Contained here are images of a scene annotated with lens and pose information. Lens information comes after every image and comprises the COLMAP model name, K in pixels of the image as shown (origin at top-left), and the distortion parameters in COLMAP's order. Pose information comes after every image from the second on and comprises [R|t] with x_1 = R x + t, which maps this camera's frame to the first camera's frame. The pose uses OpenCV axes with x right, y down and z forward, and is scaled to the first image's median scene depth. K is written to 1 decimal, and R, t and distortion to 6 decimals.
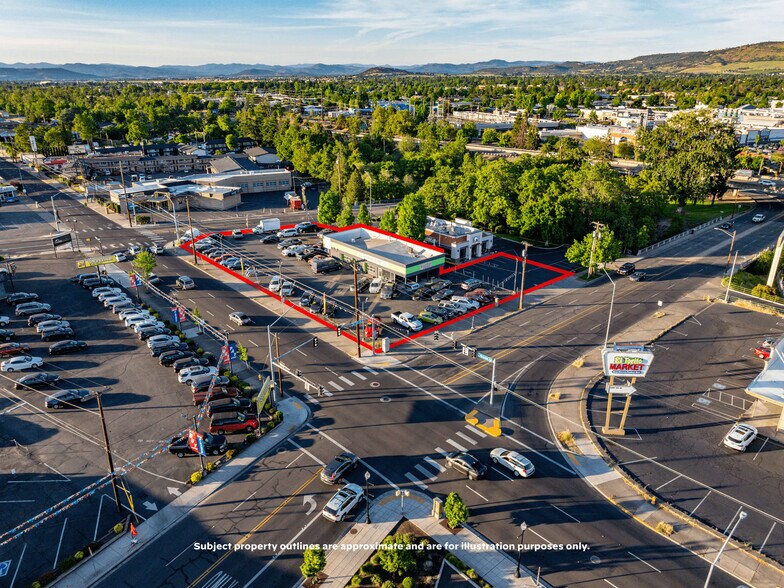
lens RADIAL K [[554.0, 0, 395.7], [0, 554.0, 298.0], [0, 0, 1]] dist [-0.054165, 0.025476]
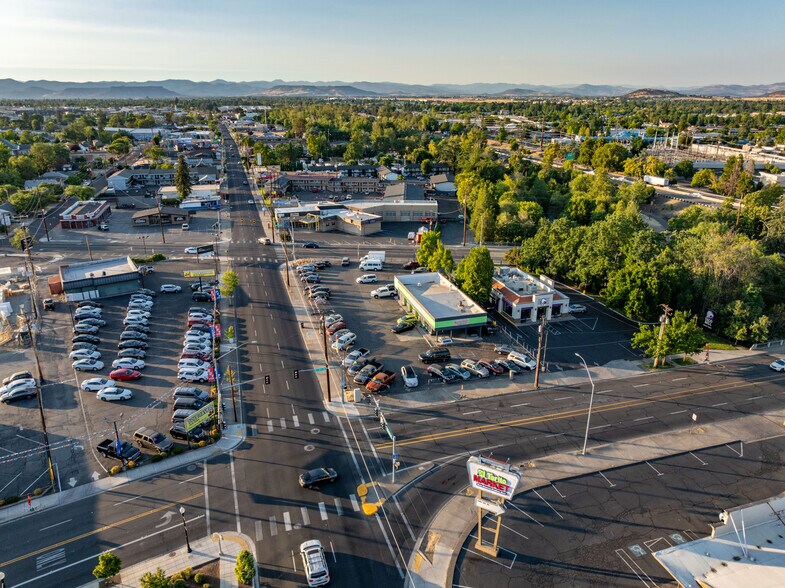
lens RADIAL K [[554.8, 0, 398.0], [0, 554.8, 292.6], [0, 0, 1]] dist [-0.054165, 0.025476]
pose [[0.901541, 0.147316, -0.406845, 0.294076], [-0.162885, 0.986638, -0.003686, -0.075702], [0.400865, 0.069592, 0.913490, 0.042850]]
